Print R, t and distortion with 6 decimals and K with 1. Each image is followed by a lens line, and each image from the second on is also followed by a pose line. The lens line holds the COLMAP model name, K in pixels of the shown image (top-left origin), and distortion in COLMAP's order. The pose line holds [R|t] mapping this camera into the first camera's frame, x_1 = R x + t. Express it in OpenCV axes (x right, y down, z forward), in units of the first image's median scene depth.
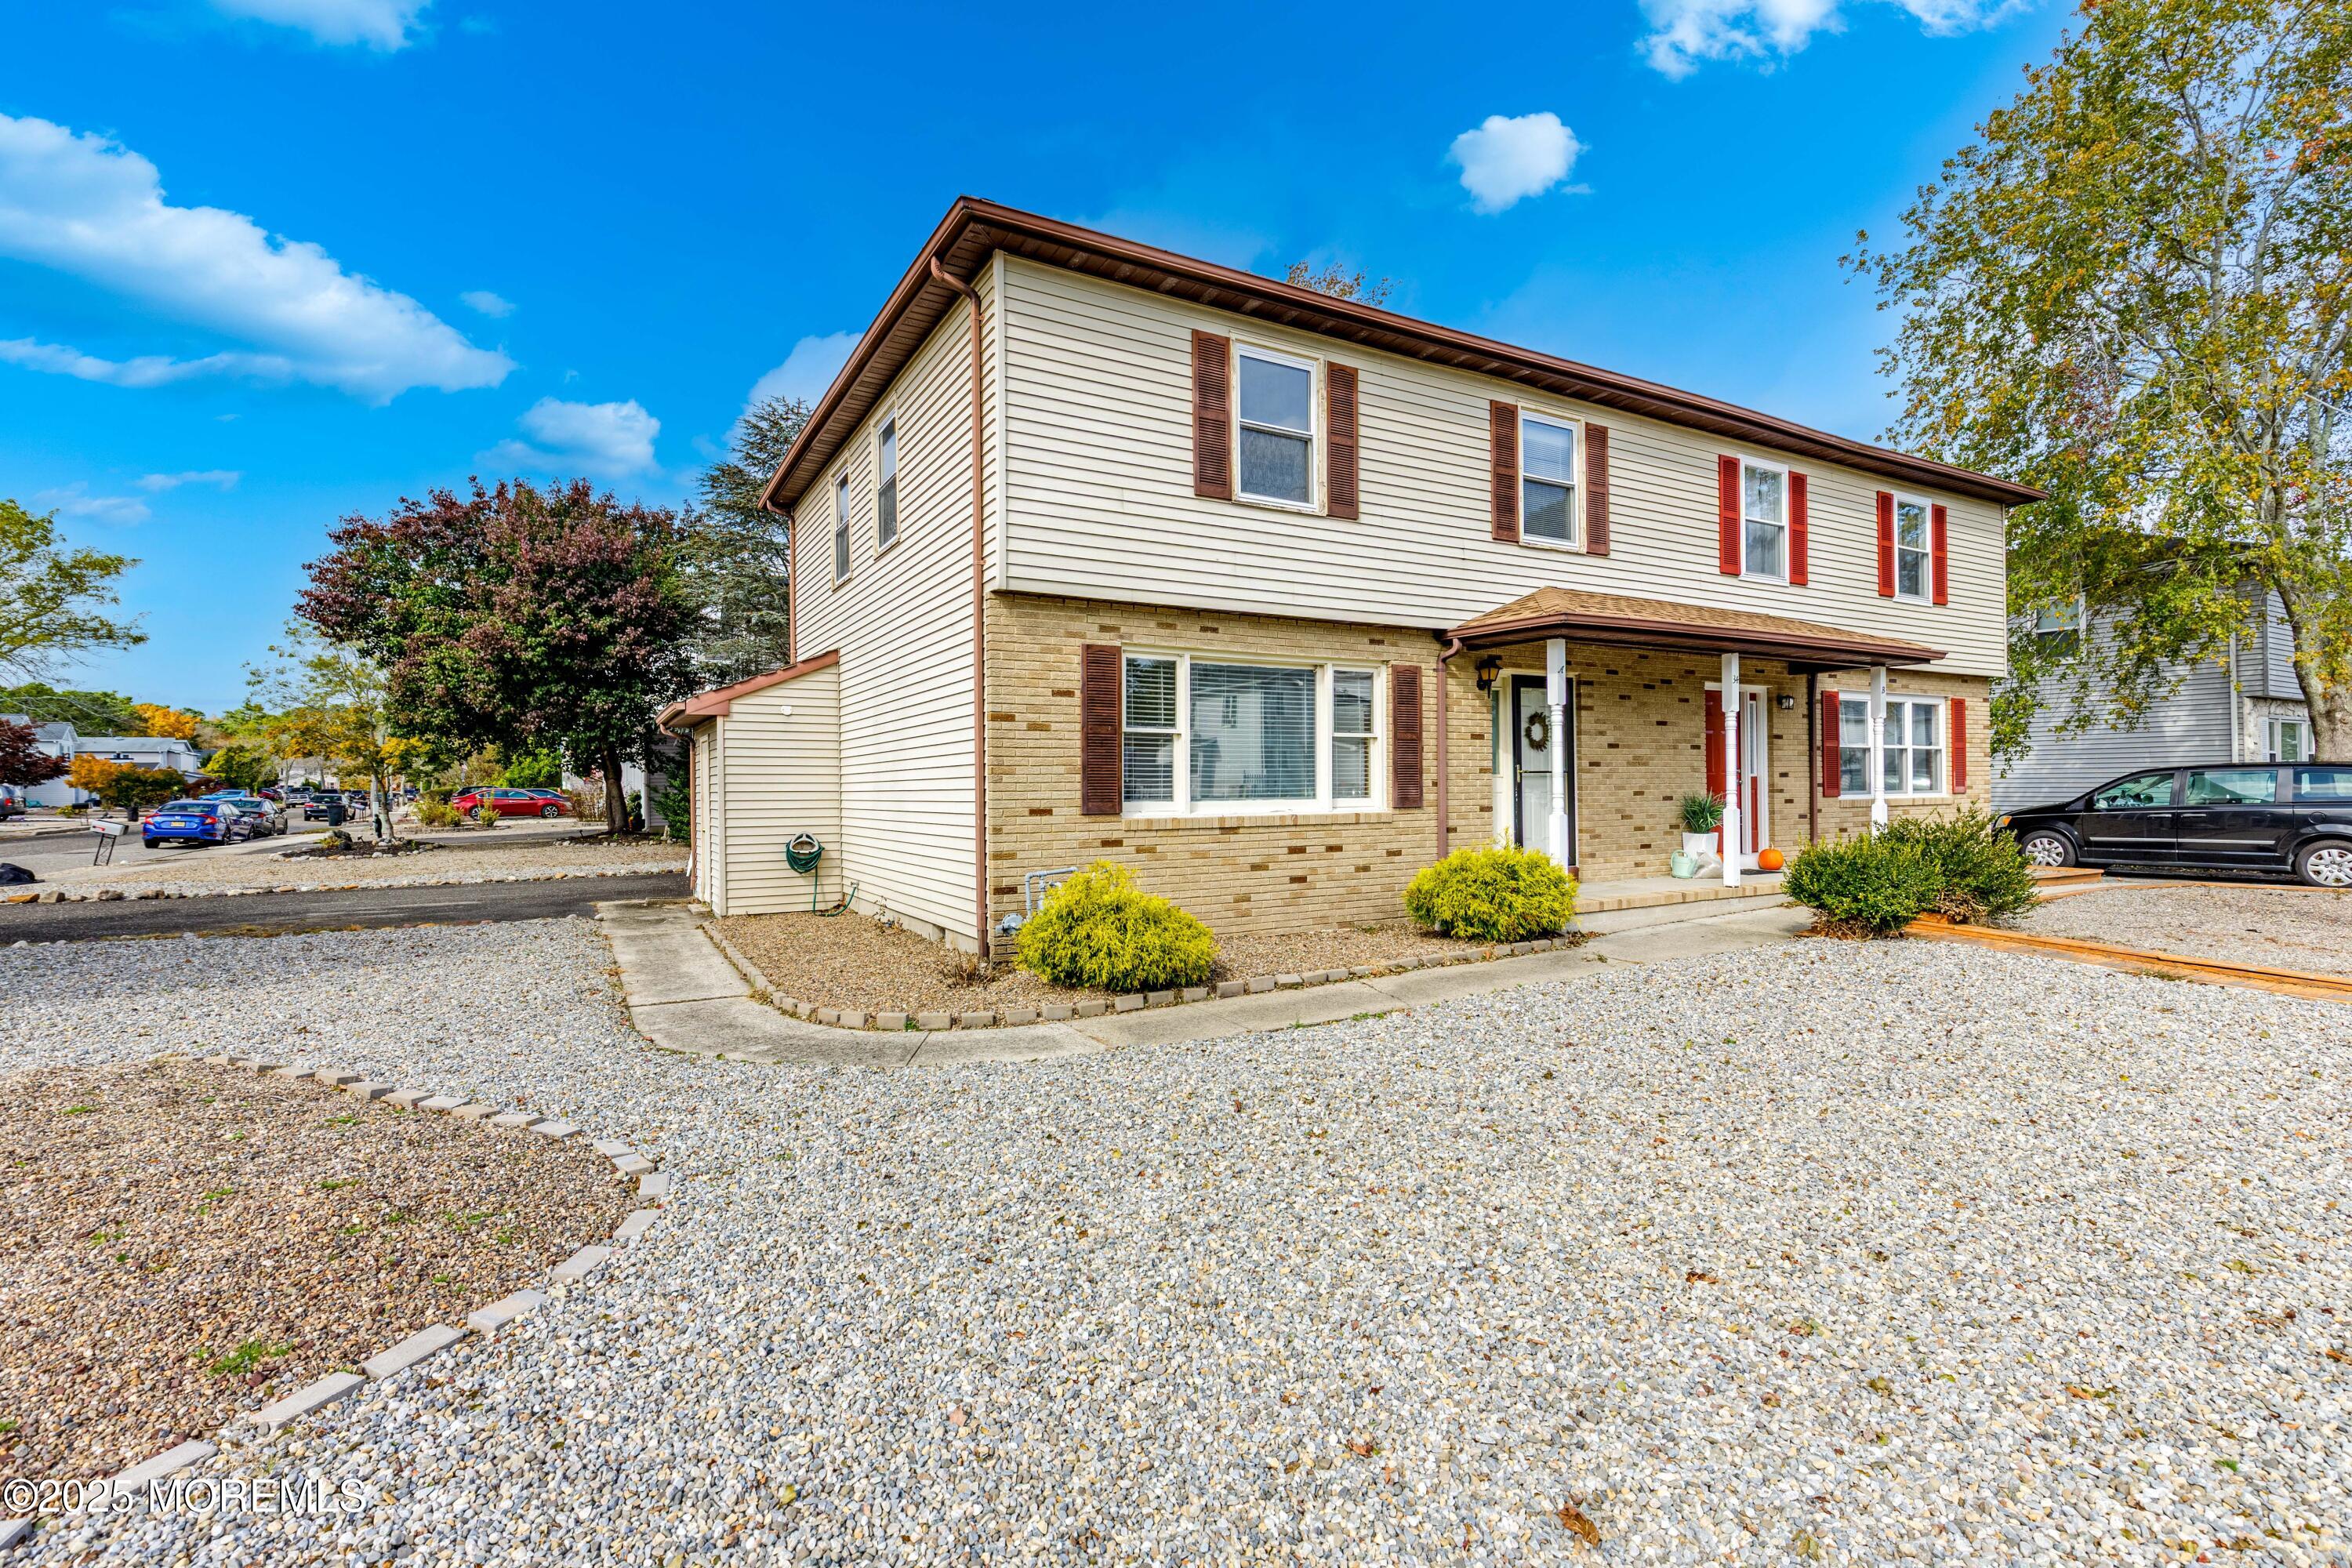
lens RADIAL K [[1059.2, 0, 1158.5], [0, 1059.2, 784.2], [0, 0, 1]] dist [-0.000278, -0.001418]
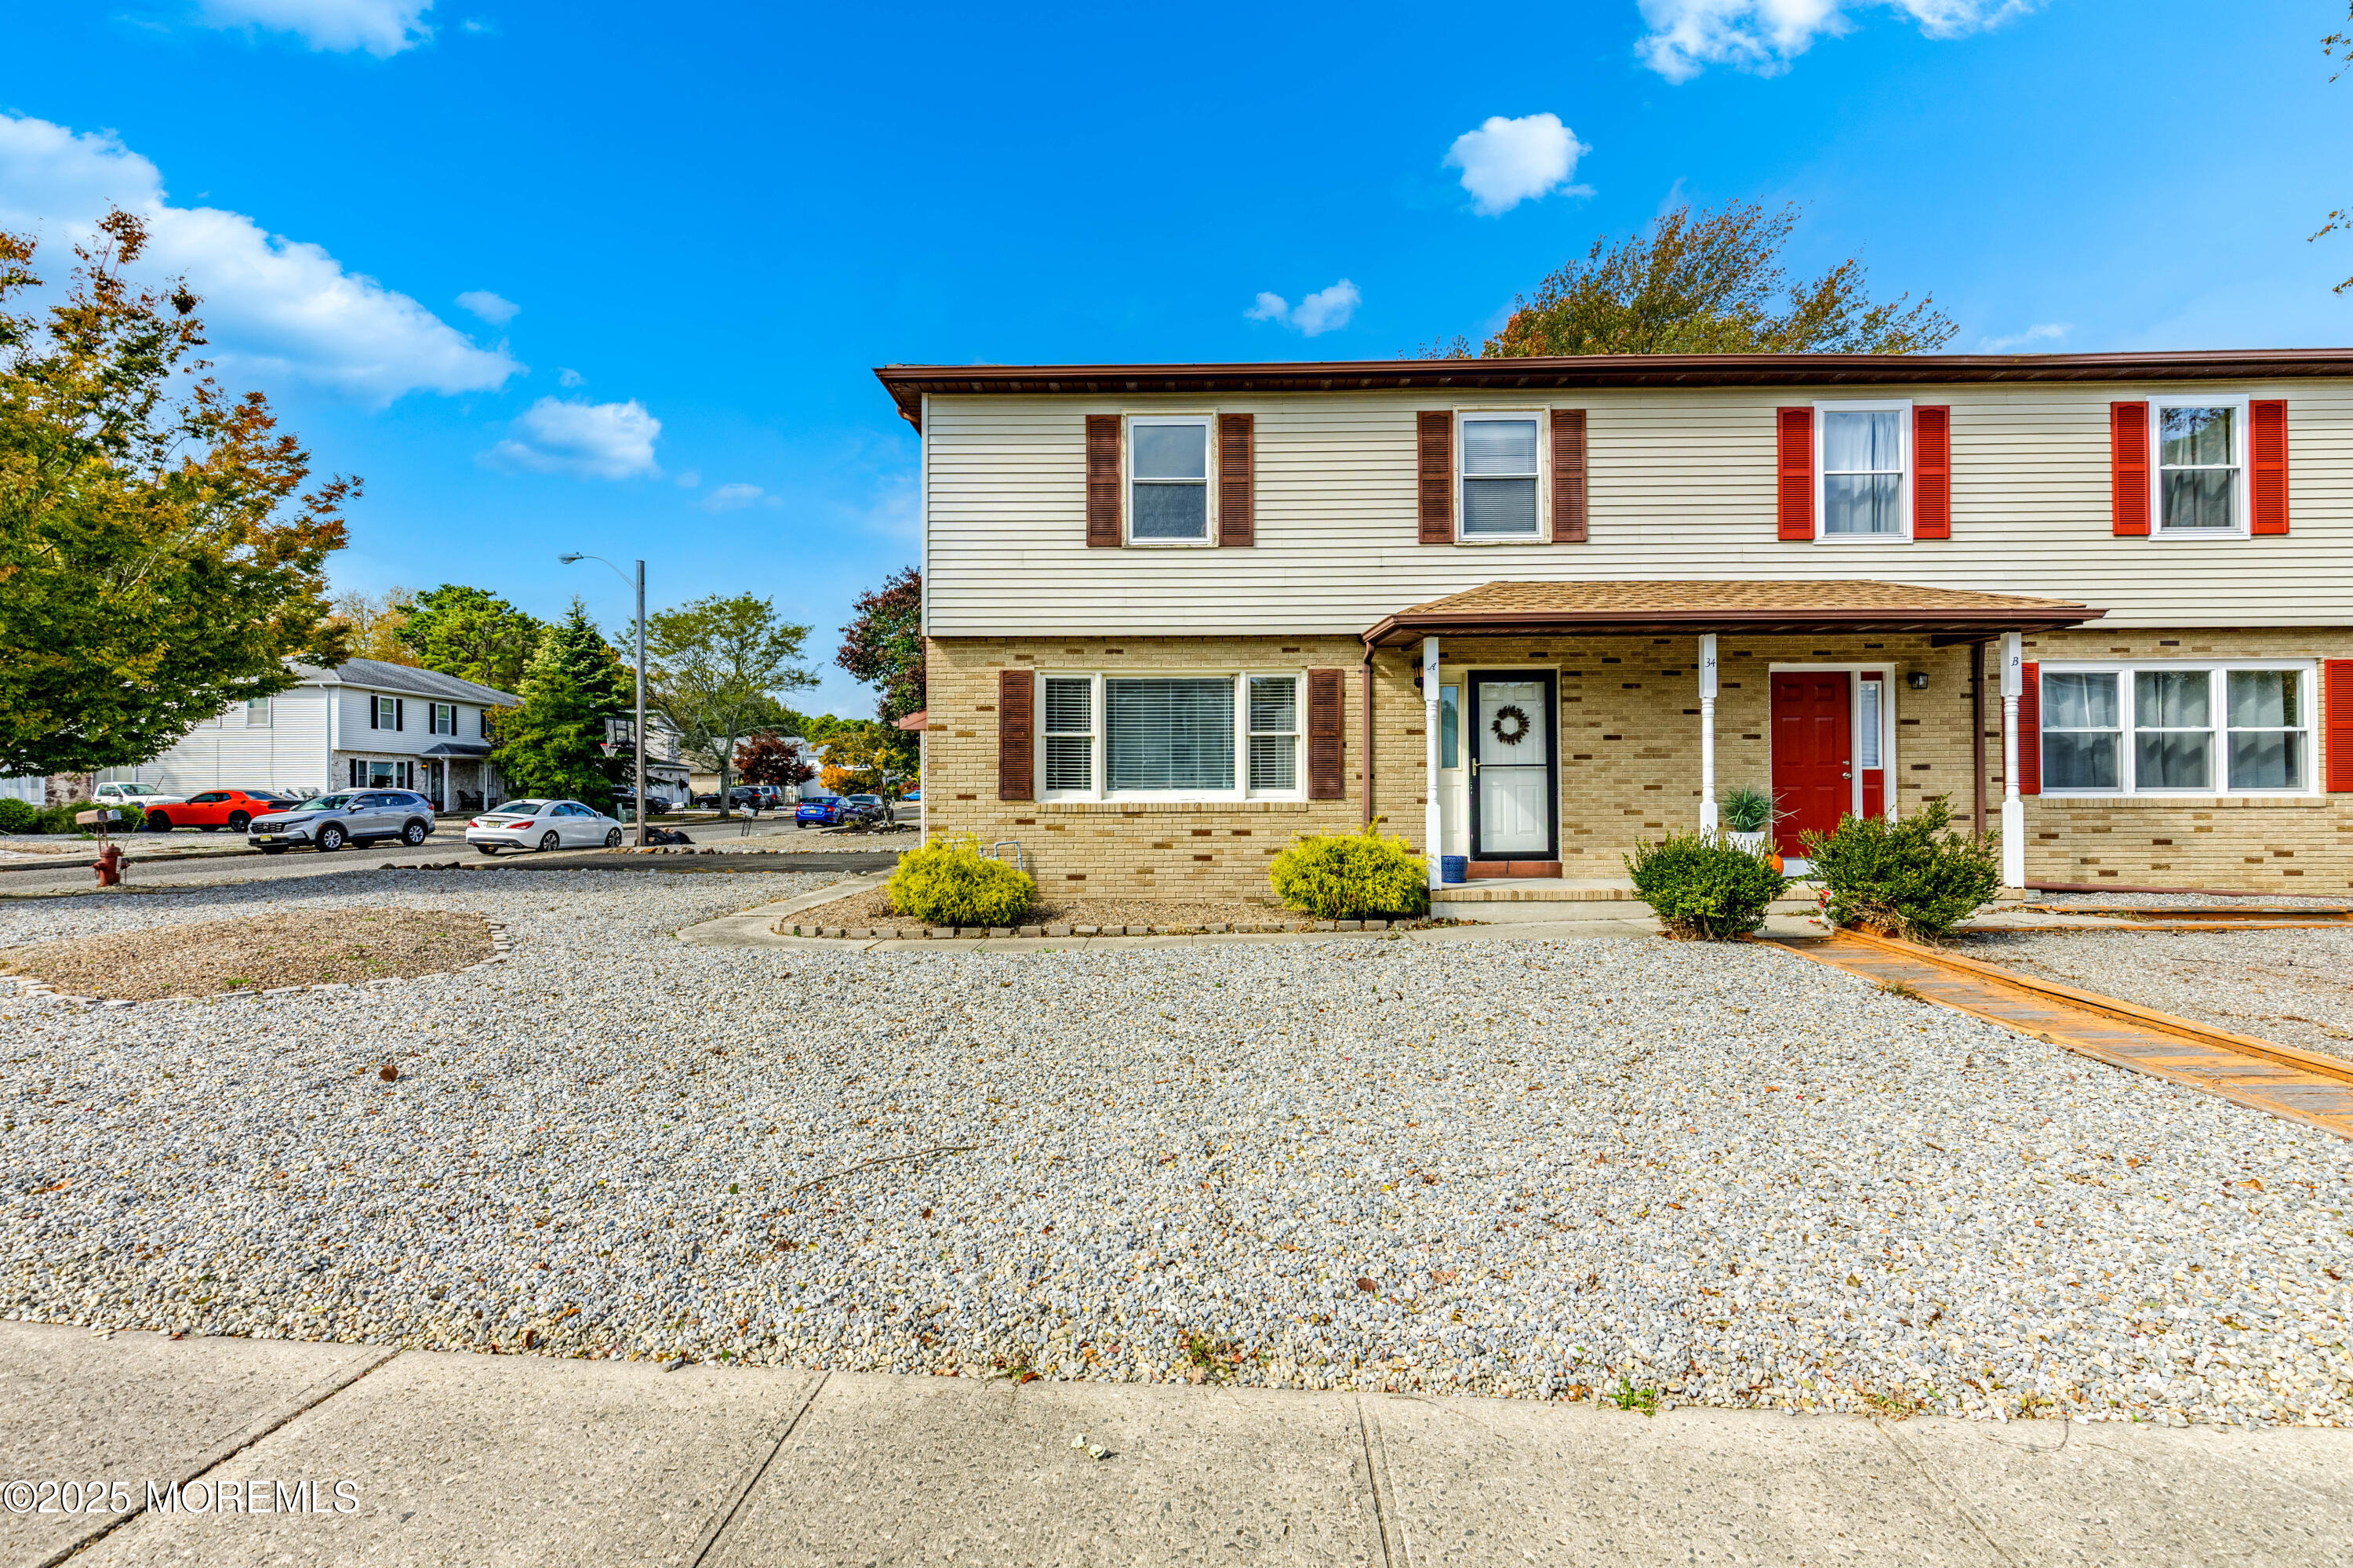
lens RADIAL K [[1059.7, 0, 1158.1], [0, 1059.7, 786.3], [0, 0, 1]] dist [-0.000278, -0.001418]
pose [[0.862983, 0.002002, -0.505229, 0.662639], [-0.001955, 0.999998, 0.000623, 0.009511], [0.505229, 0.000450, 0.862985, -0.038533]]
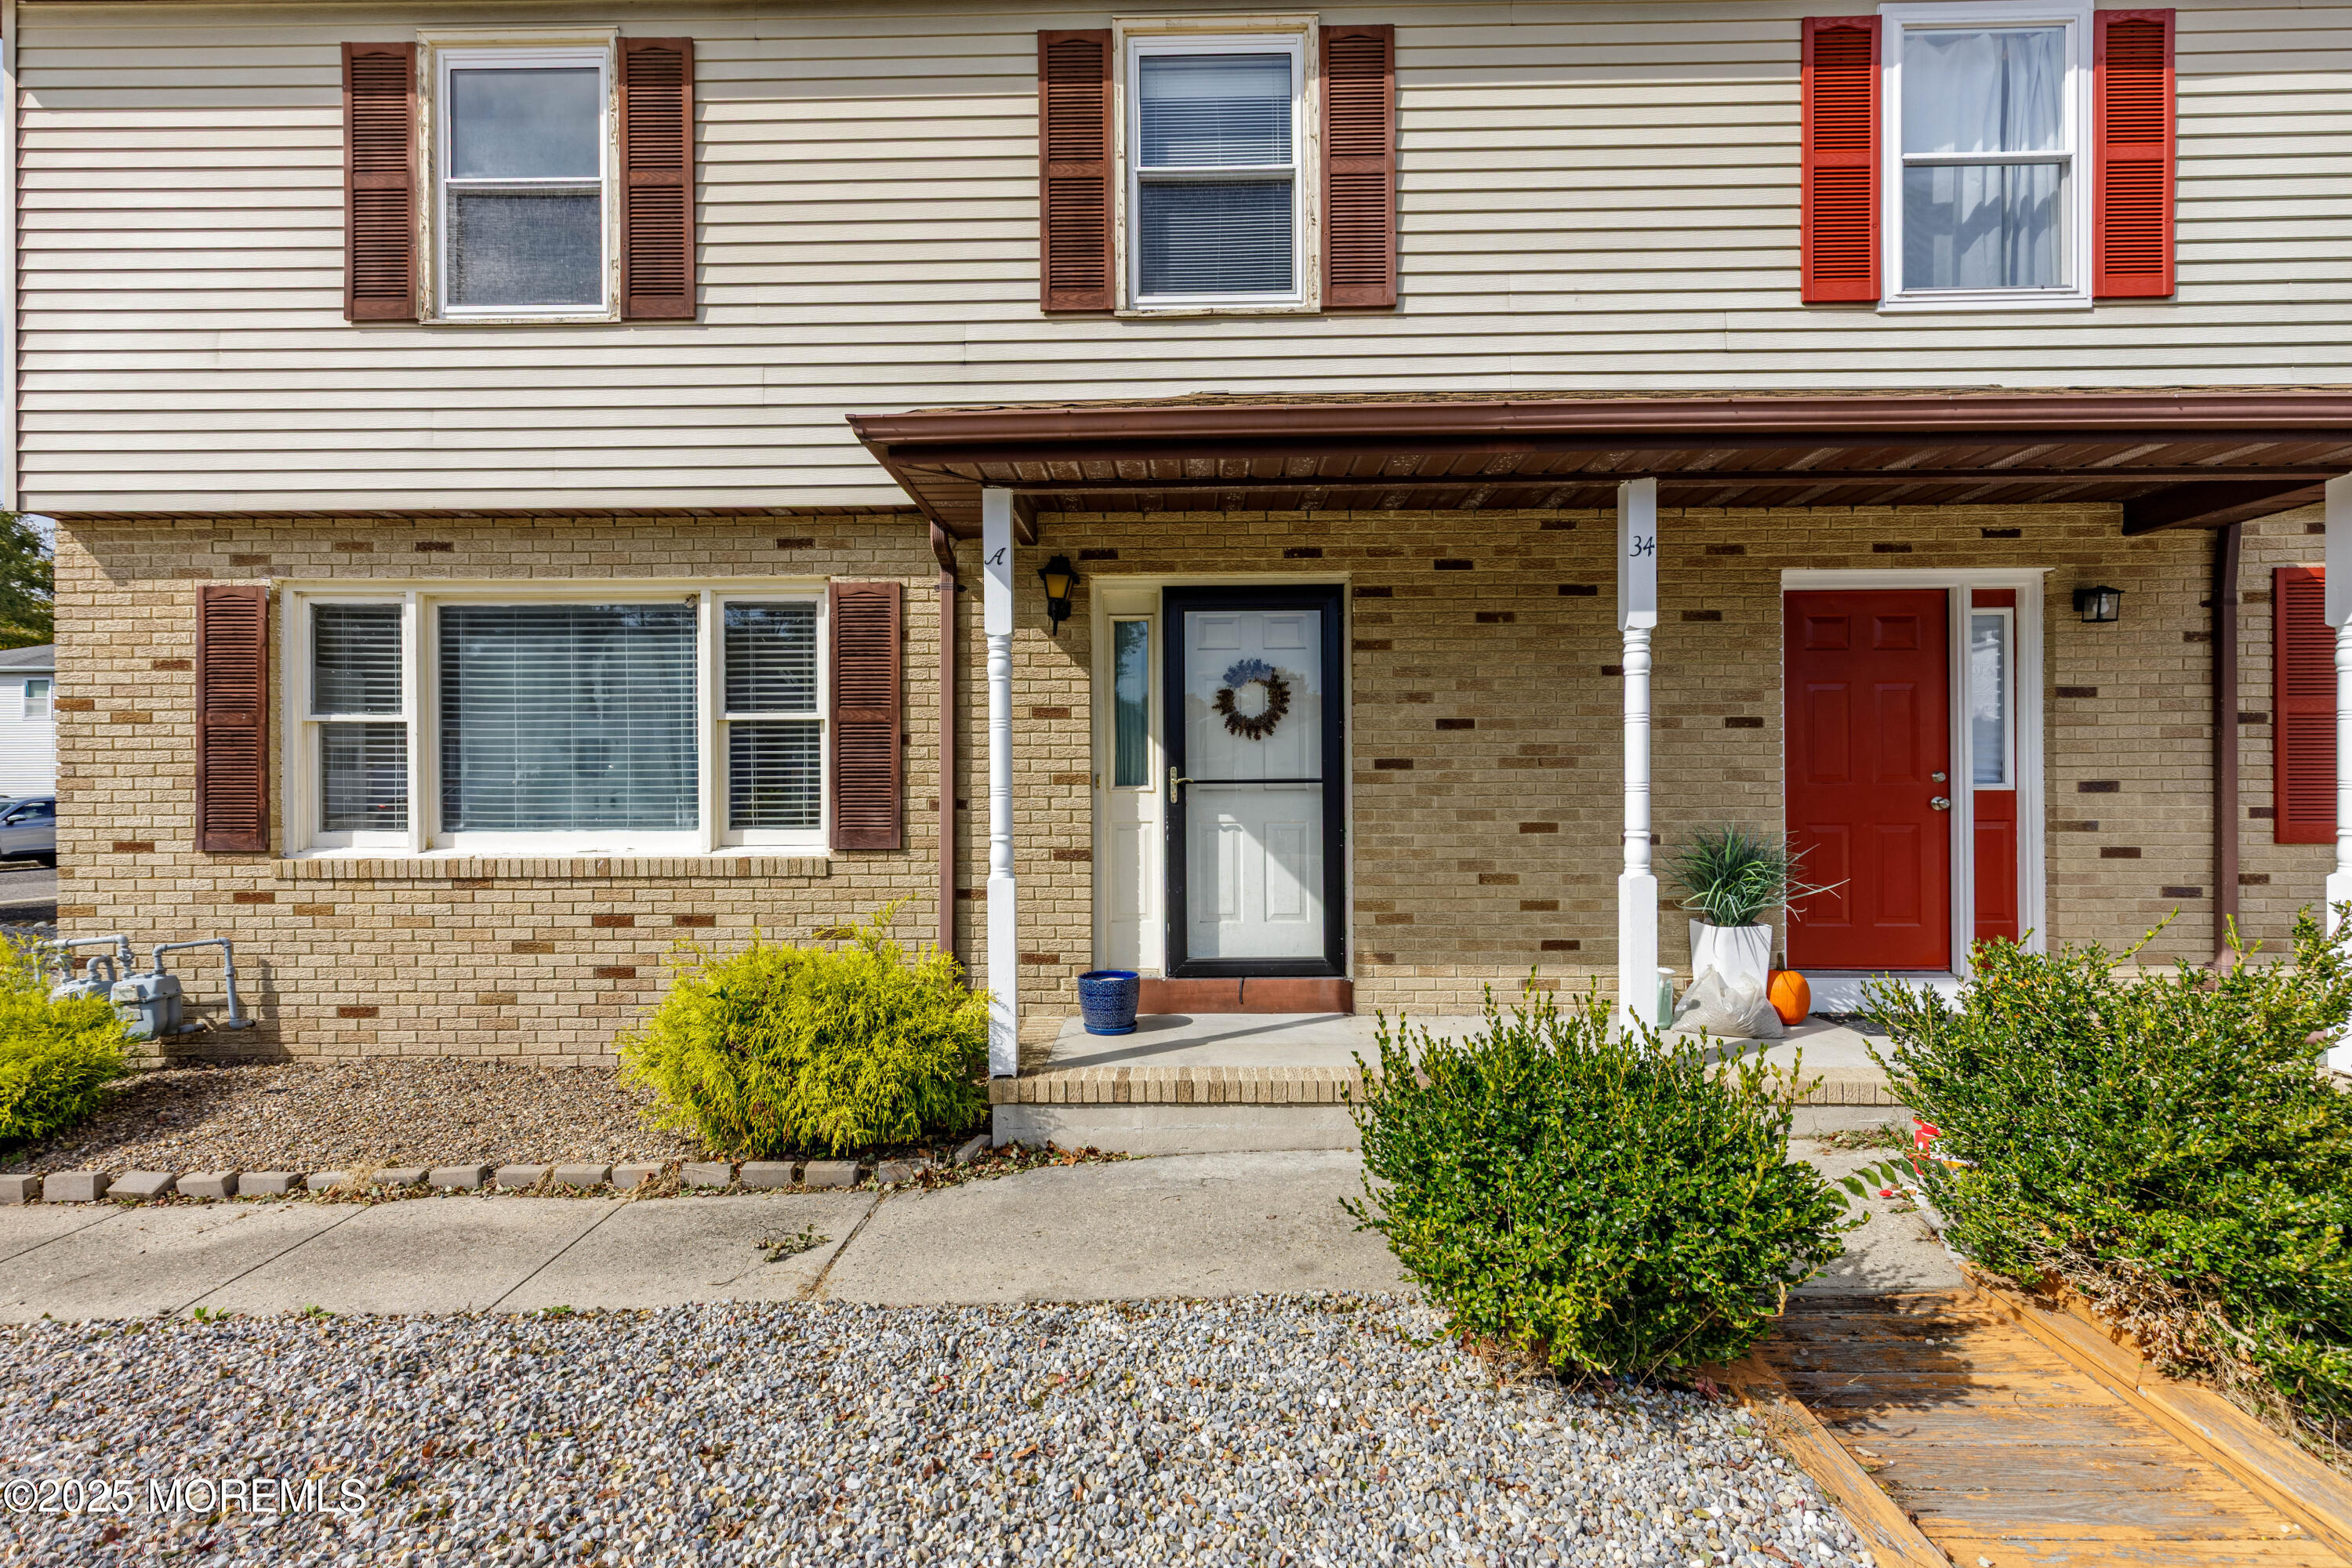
lens RADIAL K [[1075.0, 0, 1170.4], [0, 1075.0, 787.7], [0, 0, 1]] dist [0.002700, 0.000420]
pose [[0.862561, 0.006234, -0.505914, 0.663347], [-0.002069, 0.999959, 0.008794, -0.014862], [0.505949, -0.006539, 0.862539, 0.631447]]
